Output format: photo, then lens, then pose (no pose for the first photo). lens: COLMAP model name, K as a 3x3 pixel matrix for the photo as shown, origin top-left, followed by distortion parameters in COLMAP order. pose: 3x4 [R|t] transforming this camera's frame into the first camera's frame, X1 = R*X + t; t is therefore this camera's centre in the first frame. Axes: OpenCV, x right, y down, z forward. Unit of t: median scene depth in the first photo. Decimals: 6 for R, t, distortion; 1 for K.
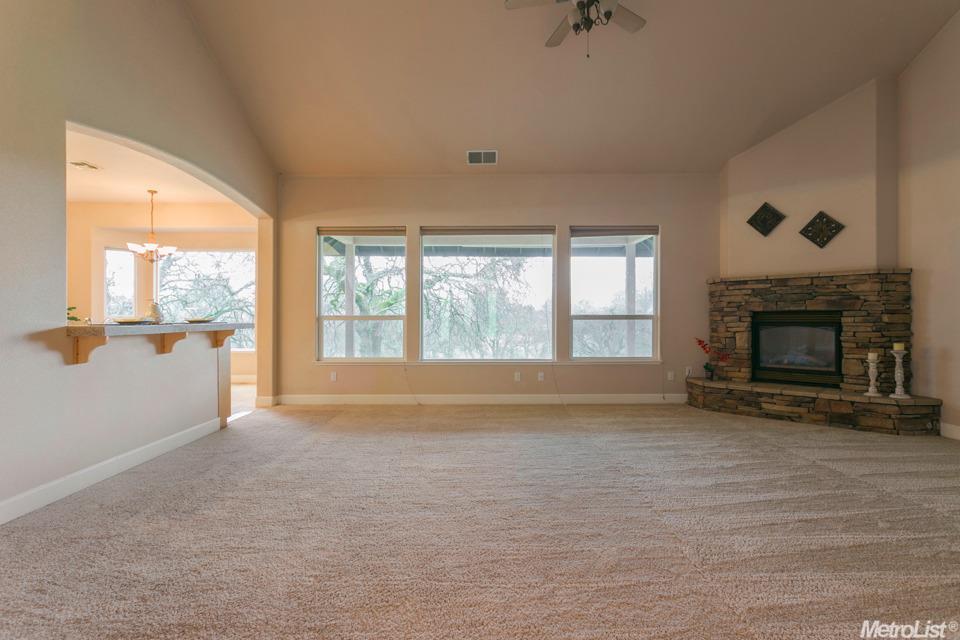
lens RADIAL K [[461.0, 0, 479.8], [0, 461.0, 316.9], [0, 0, 1]] dist [0.005029, -0.000356]
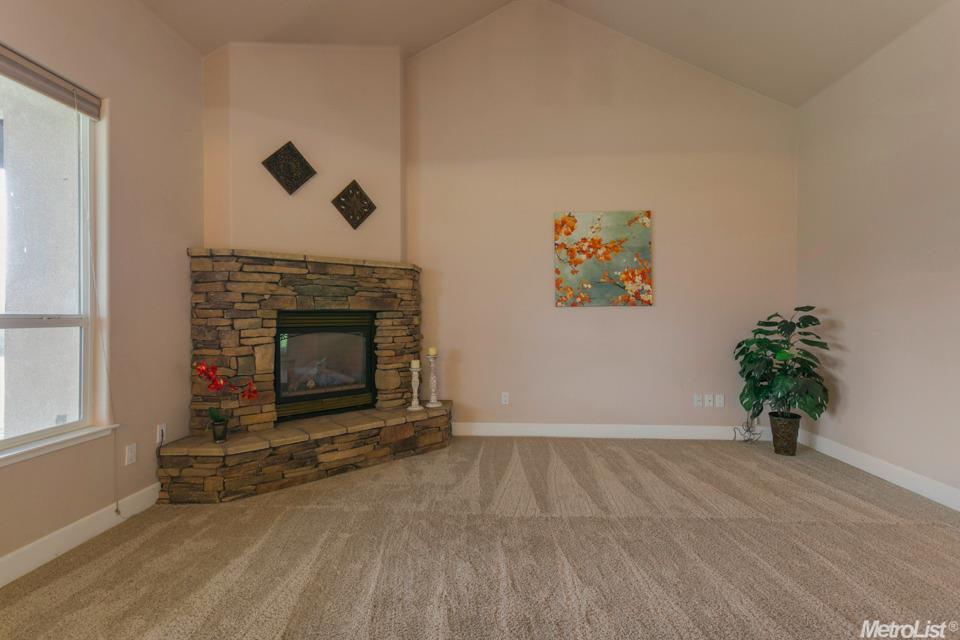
lens RADIAL K [[461.0, 0, 482.3], [0, 461.0, 315.3], [0, 0, 1]] dist [0.005029, -0.000356]
pose [[0.057797, 0.004356, 0.998319, -0.008282], [0.001971, 0.999988, -0.004477, -0.002120], [-0.998326, 0.002226, 0.057788, 0.742238]]
